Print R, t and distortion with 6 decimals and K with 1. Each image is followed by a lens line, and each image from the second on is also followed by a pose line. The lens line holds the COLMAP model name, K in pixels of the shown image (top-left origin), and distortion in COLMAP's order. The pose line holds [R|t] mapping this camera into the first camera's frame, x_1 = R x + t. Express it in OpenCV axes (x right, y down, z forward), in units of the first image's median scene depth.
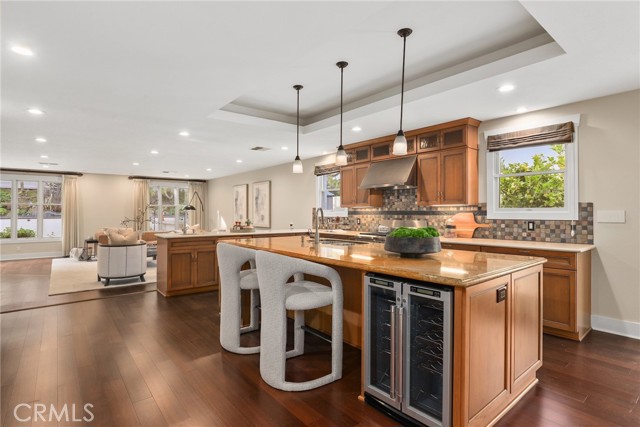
lens RADIAL K [[325.6, 0, 321.0], [0, 325.6, 211.9], [0, 0, 1]] dist [-0.023997, -0.000991]
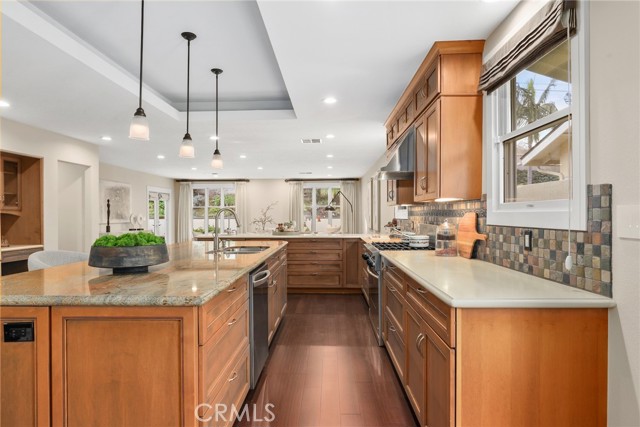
lens RADIAL K [[374.2, 0, 319.3], [0, 374.2, 213.6], [0, 0, 1]] dist [0.023472, 0.000735]
pose [[0.755930, -0.003956, -0.654641, 0.581434], [0.005986, 0.999982, 0.000869, 0.002060], [0.654625, -0.004575, 0.755940, 0.296329]]
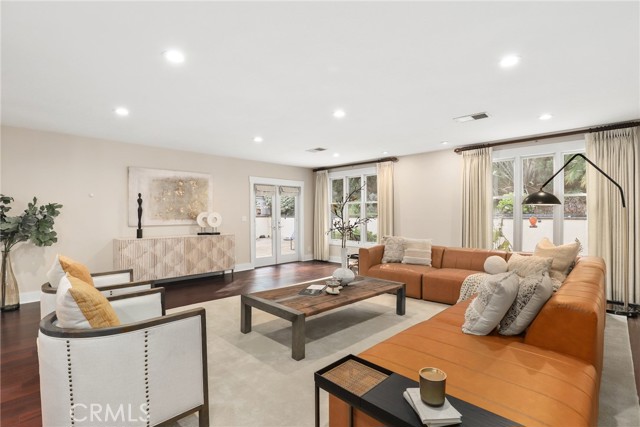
lens RADIAL K [[307.9, 0, 313.0], [0, 307.9, 214.3], [0, 0, 1]] dist [-0.023269, 0.001019]
pose [[0.096697, 0.002788, -0.995310, -0.149833], [0.008805, 0.999955, 0.003656, 0.005298], [0.995275, -0.009117, 0.096668, 1.390332]]
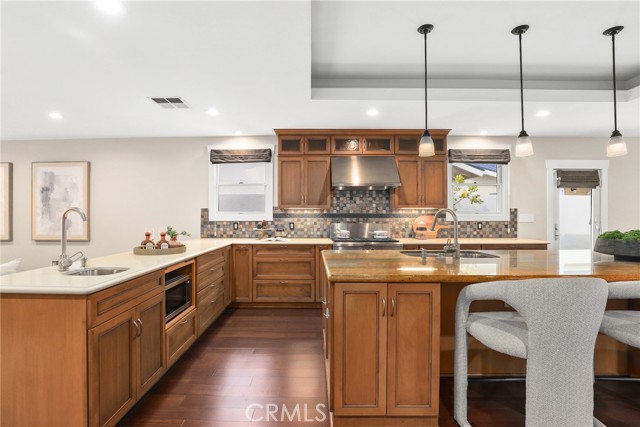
lens RADIAL K [[292.8, 0, 310.3], [0, 292.8, 217.0], [0, 0, 1]] dist [-0.032769, -0.001175]
pose [[0.647636, -0.001788, 0.761948, -0.485862], [-0.002581, 0.999986, 0.004541, 0.003420], [-0.761946, -0.004907, 0.647623, 0.574084]]
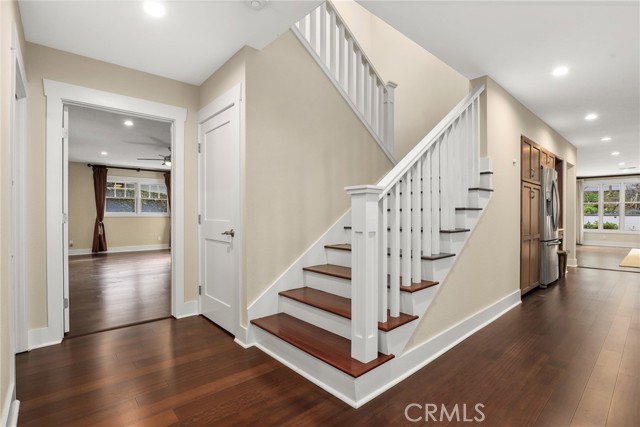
lens RADIAL K [[307.9, 0, 320.2], [0, 307.9, 216.8], [0, 0, 1]] dist [-0.023269, 0.001019]
pose [[0.034152, 0.002827, -0.999413, 0.361312], [0.005022, 0.999983, 0.003001, 0.033500], [0.999404, -0.005121, 0.034137, -0.299180]]
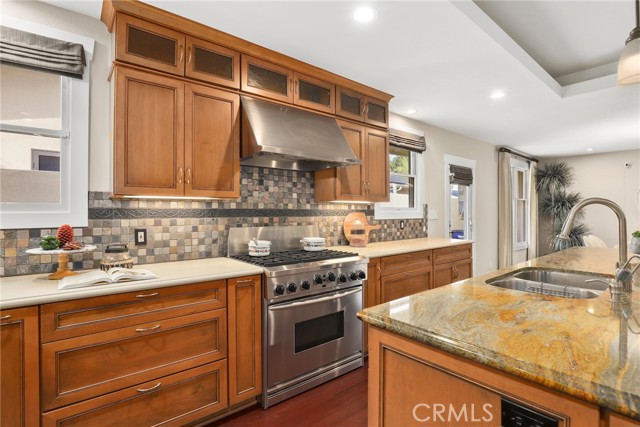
lens RADIAL K [[307.9, 0, 316.1], [0, 307.9, 209.6], [0, 0, 1]] dist [-0.023269, 0.001019]
pose [[0.015034, 0.009713, 0.999840, -0.255836], [0.000154, 0.999953, -0.009717, 0.002790], [-0.999887, 0.000300, 0.015032, 0.941344]]
